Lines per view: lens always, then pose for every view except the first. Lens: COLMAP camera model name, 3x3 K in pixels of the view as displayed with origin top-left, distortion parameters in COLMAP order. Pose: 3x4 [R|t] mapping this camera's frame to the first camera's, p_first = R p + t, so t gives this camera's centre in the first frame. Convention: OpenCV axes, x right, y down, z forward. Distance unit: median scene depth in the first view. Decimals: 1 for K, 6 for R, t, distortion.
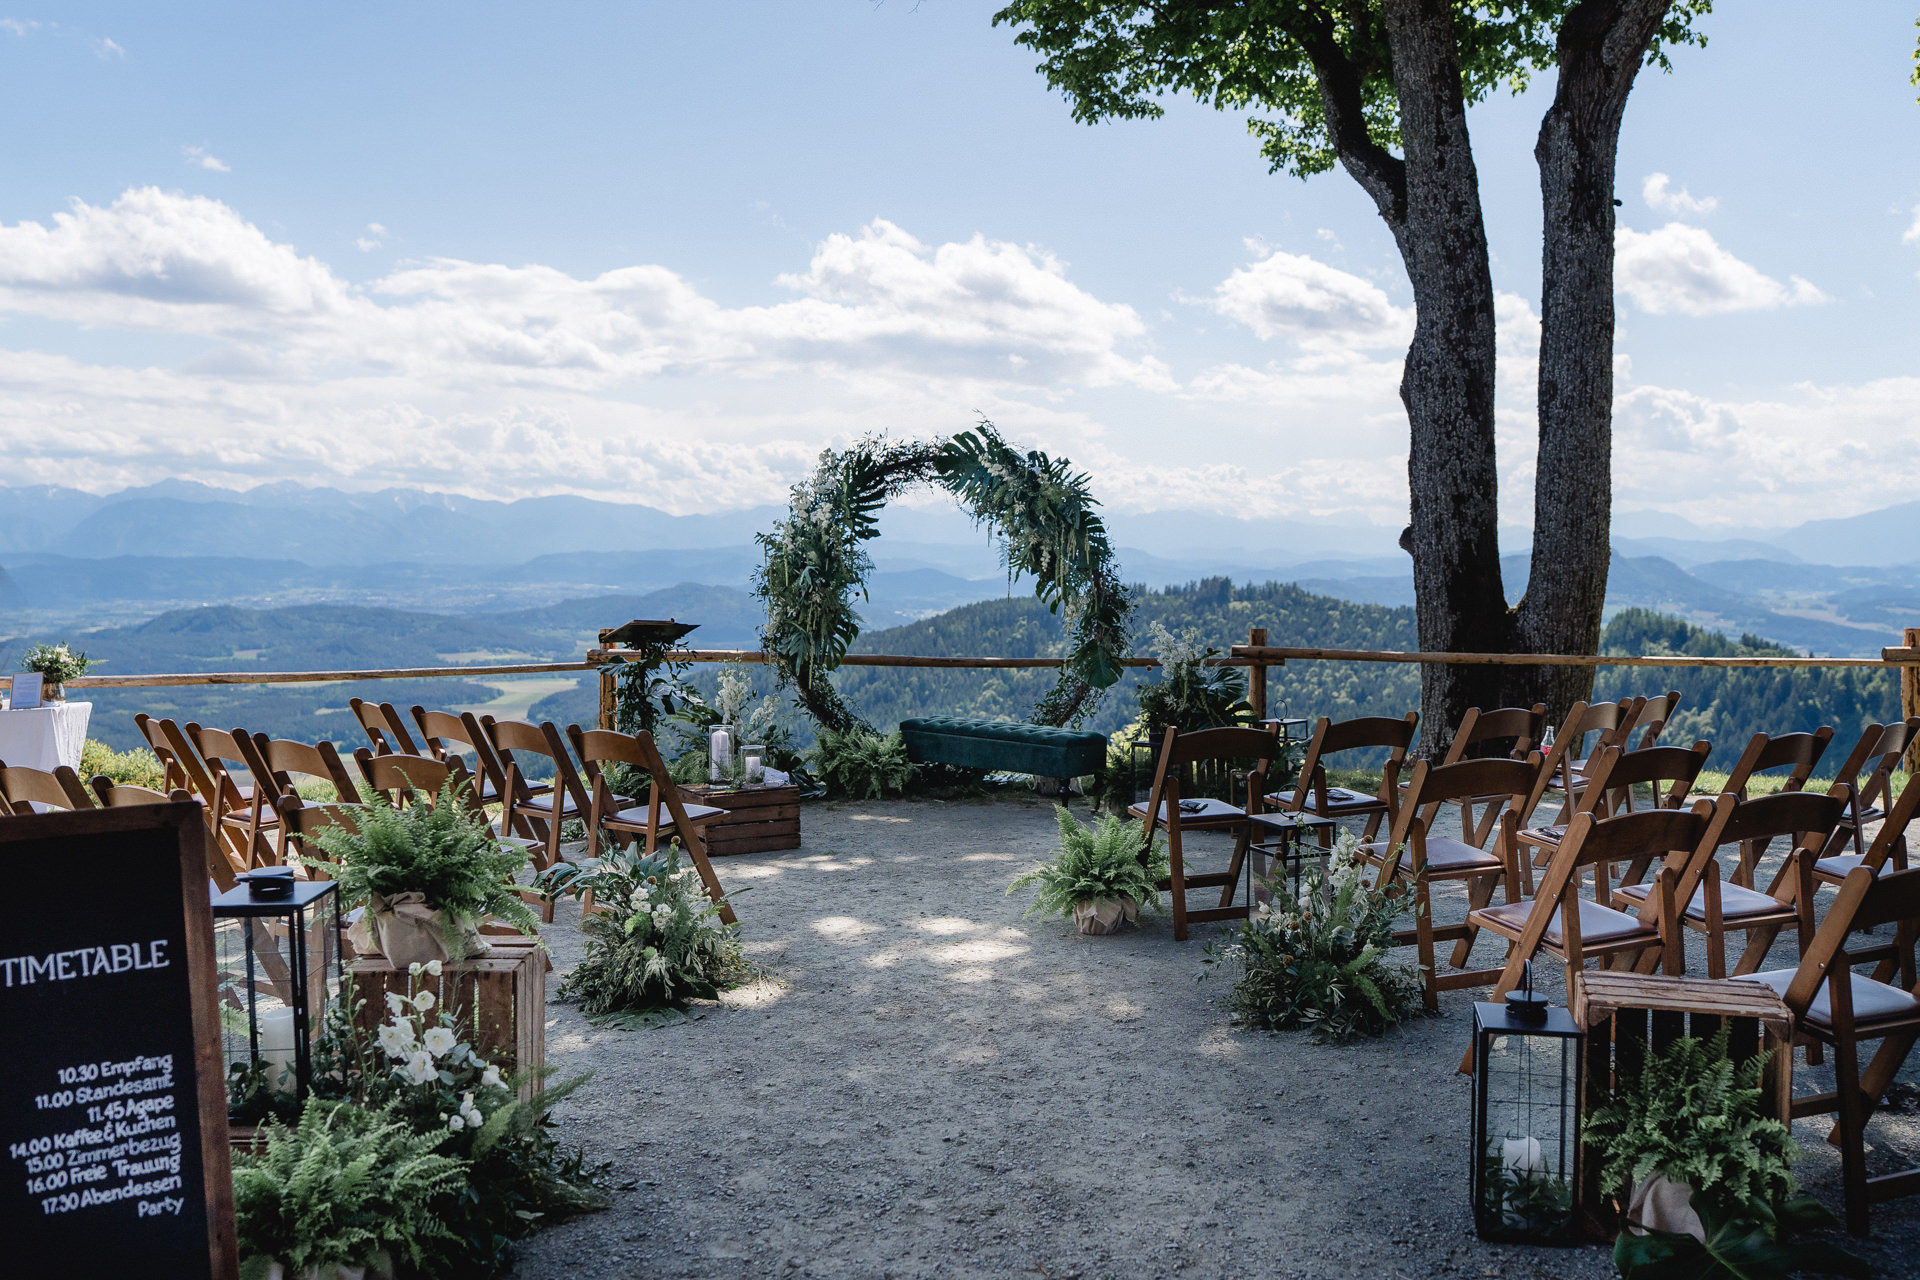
lens RADIAL K [[1620.4, 0, 976.3], [0, 1620.4, 635.8], [0, 0, 1]] dist [-0.004508, 0.003177]
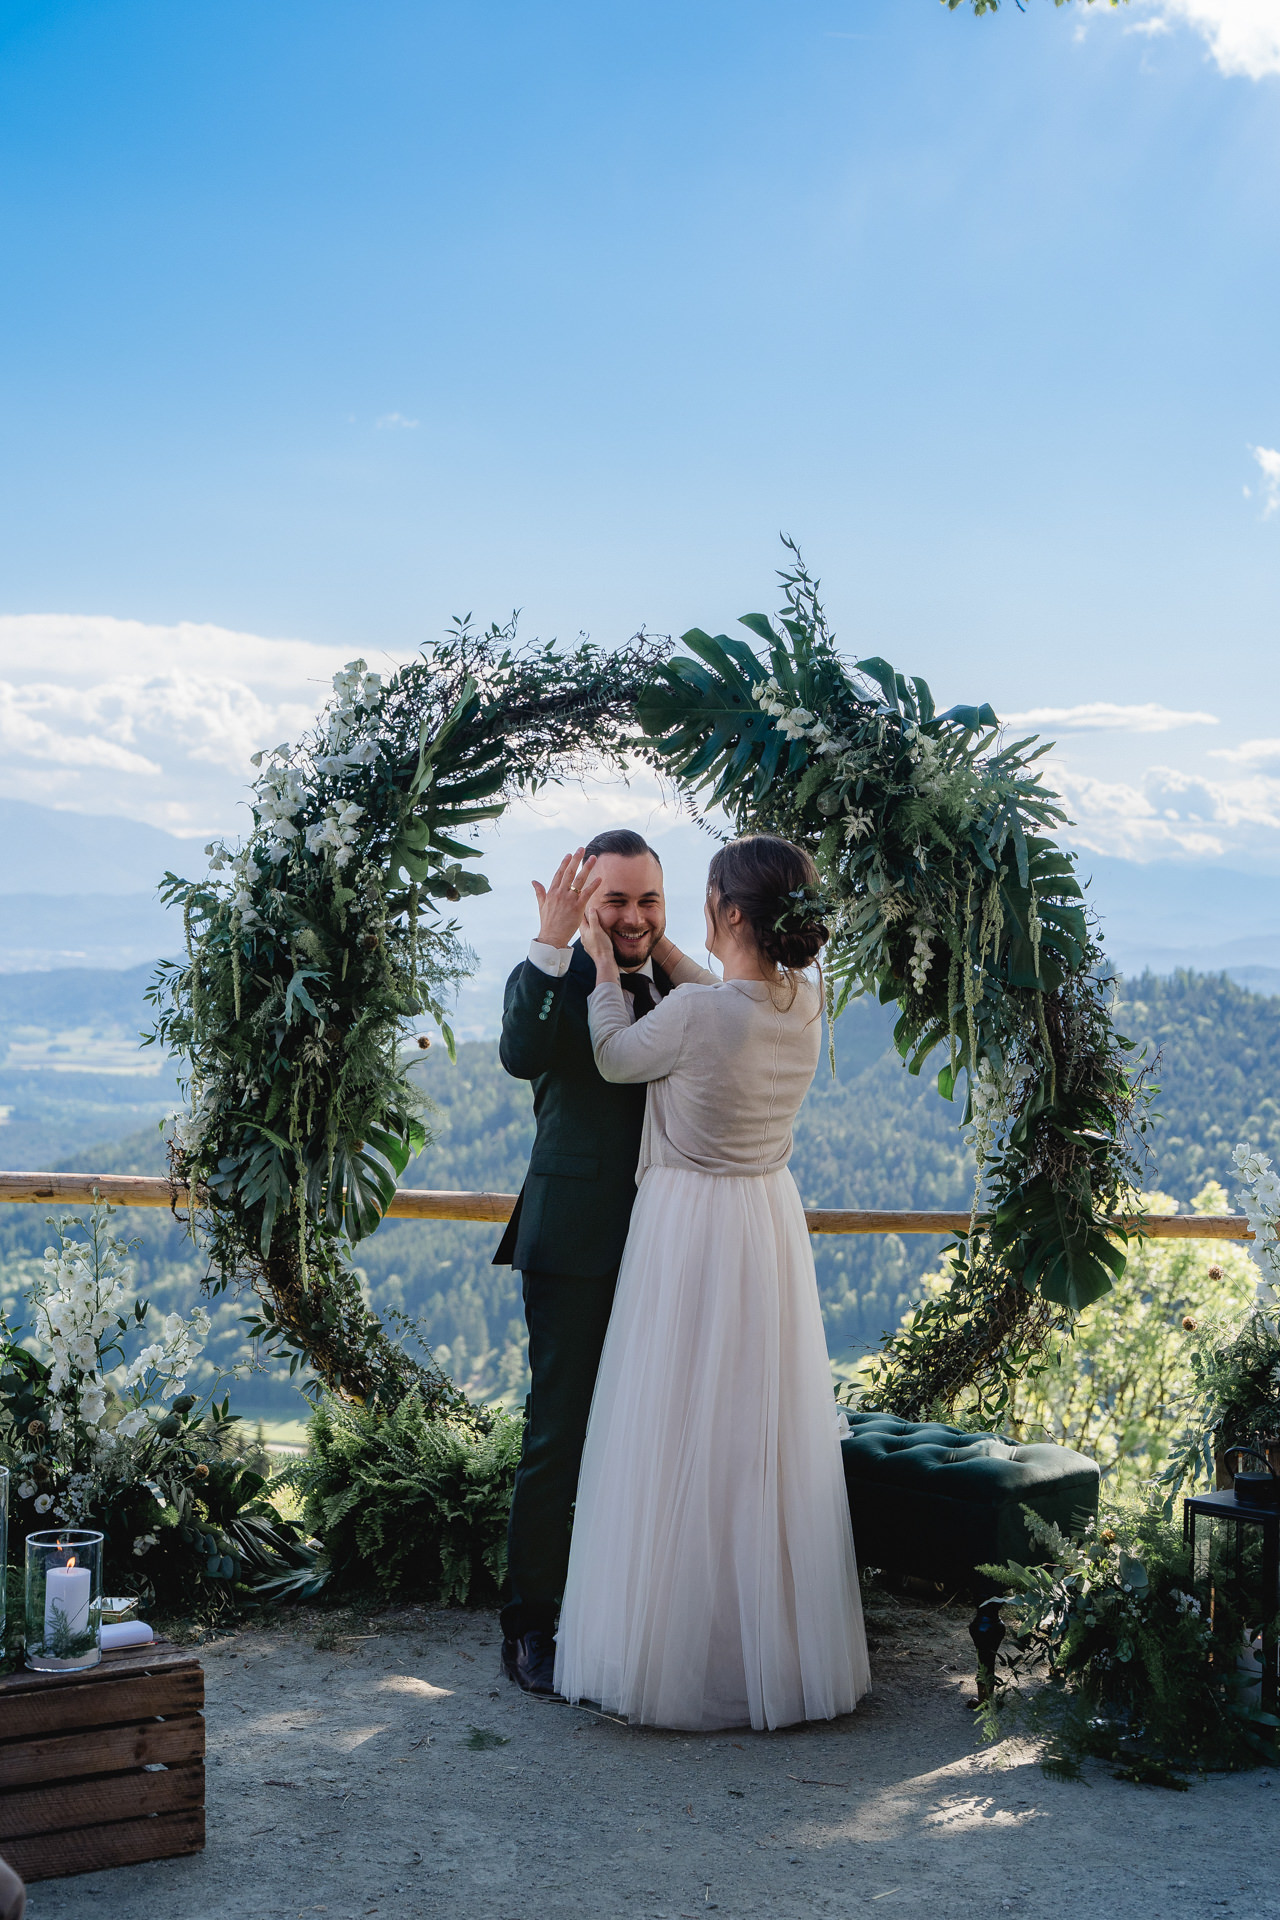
lens RADIAL K [[2691.7, 0, 640.0], [0, 2691.7, 960.0], [0, 0, 1]] dist [0.009954, 0.015029]
pose [[0.999640, 0.021739, -0.015743, -0.011715], [-0.022231, 0.999247, -0.031811, -0.023065], [0.015039, 0.032150, 0.999370, 0.325273]]
